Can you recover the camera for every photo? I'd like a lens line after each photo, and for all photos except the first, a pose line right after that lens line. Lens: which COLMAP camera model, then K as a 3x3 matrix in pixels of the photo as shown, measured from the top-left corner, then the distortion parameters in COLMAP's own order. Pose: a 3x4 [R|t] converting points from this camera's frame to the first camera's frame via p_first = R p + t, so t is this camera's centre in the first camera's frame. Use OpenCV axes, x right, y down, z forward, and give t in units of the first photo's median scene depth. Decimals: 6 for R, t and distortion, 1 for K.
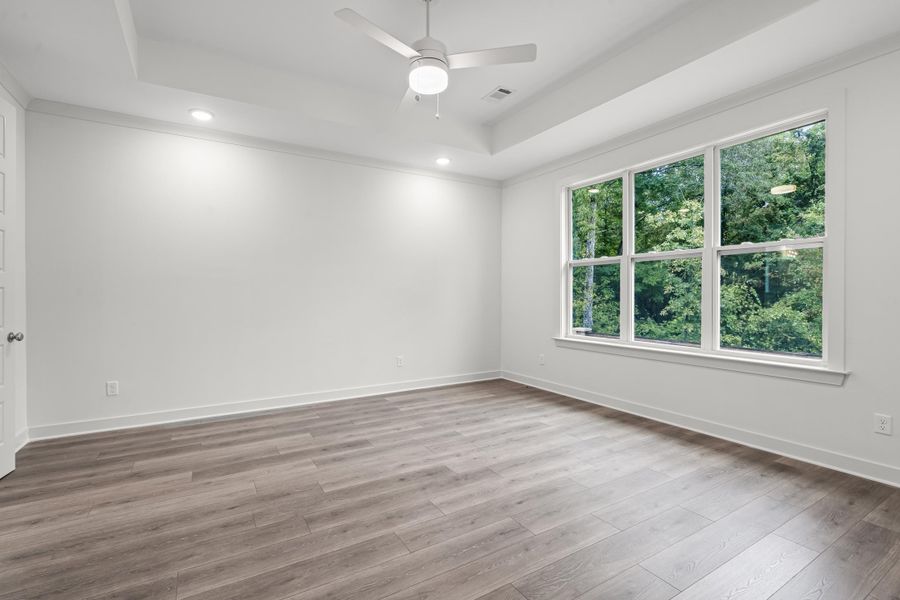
lens RADIAL K [[406.3, 0, 440.6], [0, 406.3, 299.7], [0, 0, 1]] dist [0.001209, 0.000433]
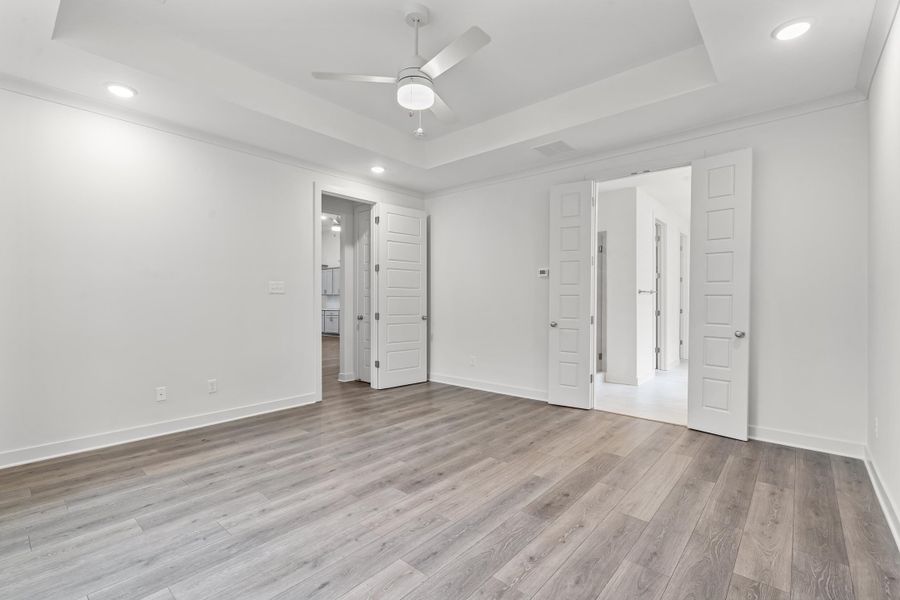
lens RADIAL K [[406.3, 0, 440.6], [0, 406.3, 299.7], [0, 0, 1]] dist [0.001209, 0.000433]
pose [[-0.952563, -0.000416, -0.304342, 0.219897], [-0.003069, 0.999961, 0.008241, -0.022204], [0.304327, 0.008784, -0.952527, 1.929389]]
